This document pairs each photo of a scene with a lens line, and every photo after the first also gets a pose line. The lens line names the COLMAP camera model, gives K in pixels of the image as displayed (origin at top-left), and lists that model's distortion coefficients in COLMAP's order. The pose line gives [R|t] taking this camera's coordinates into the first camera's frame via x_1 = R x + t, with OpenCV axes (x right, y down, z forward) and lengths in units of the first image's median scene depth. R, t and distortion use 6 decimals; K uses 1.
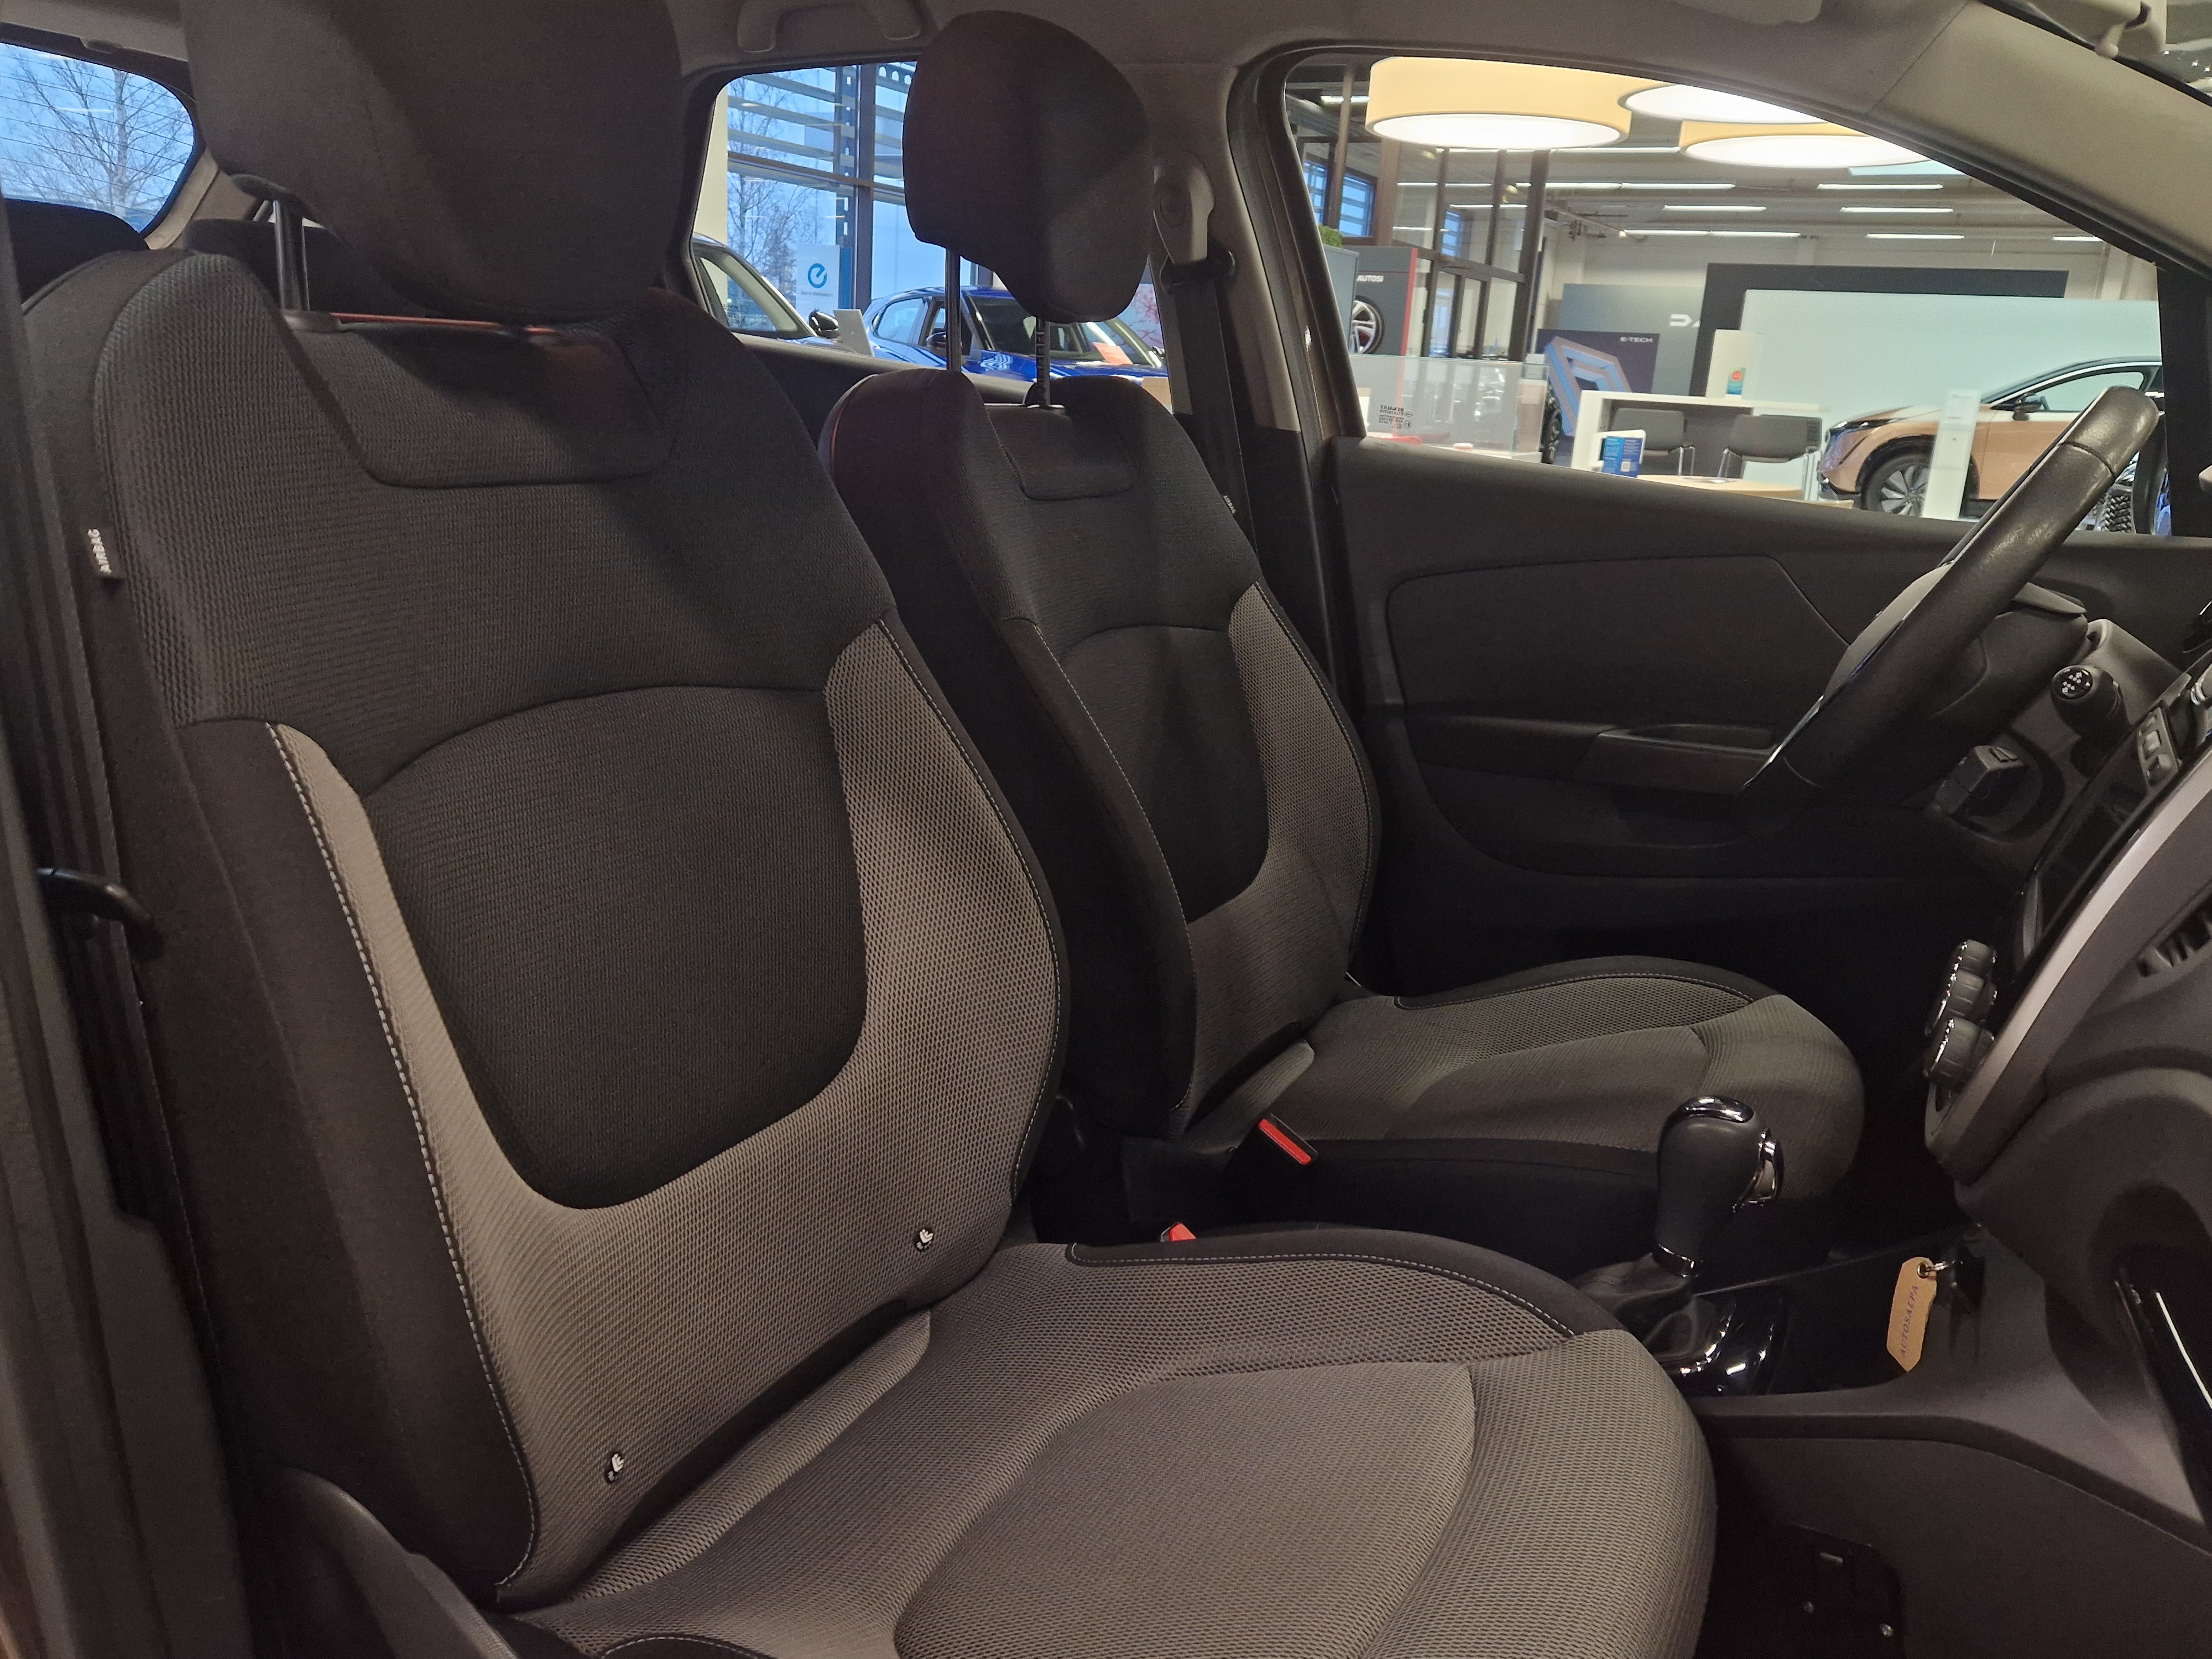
lens RADIAL K [[1681.0, 0, 1106.0], [0, 1681.0, 829.5], [0, 0, 1]] dist [0.040903, -0.011527]
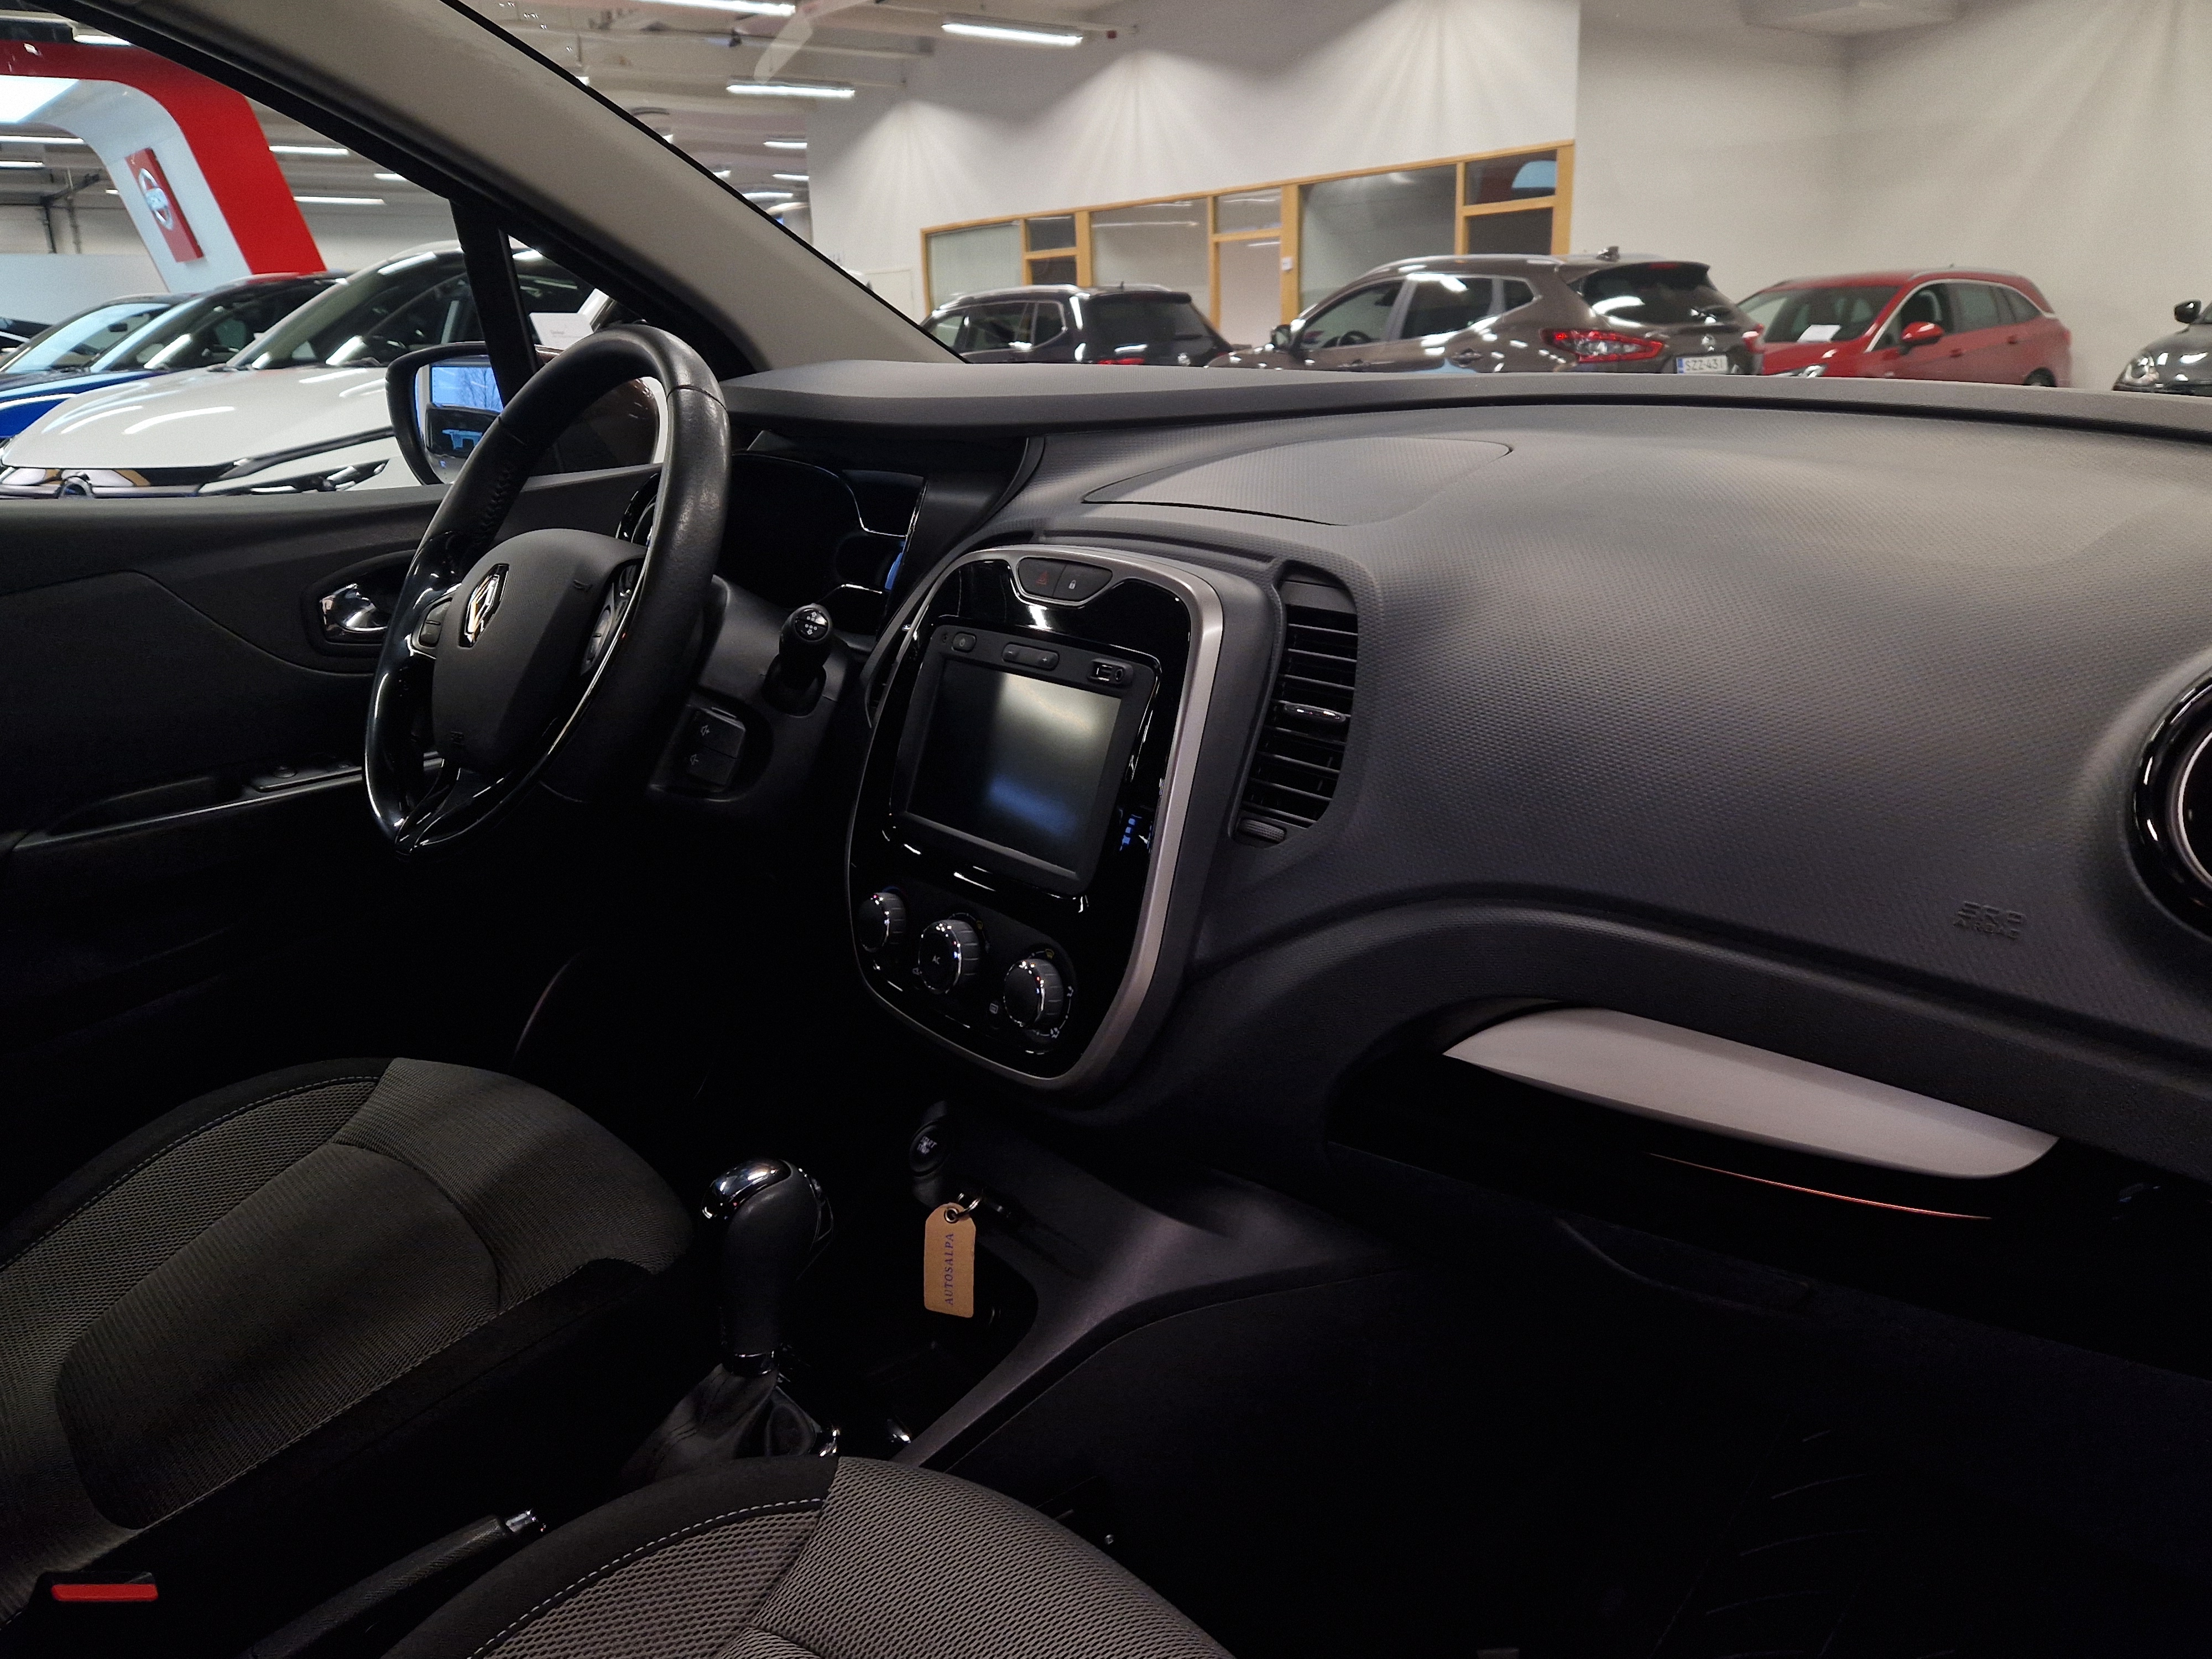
lens RADIAL K [[1681.0, 0, 1106.0], [0, 1681.0, 829.5], [0, 0, 1]] dist [0.040903, -0.011527]
pose [[0.392858, -0.315379, 0.863828, -0.261516], [0.297297, 0.932467, 0.205232, -0.125727], [-0.870217, 0.176186, 0.460088, 0.415450]]
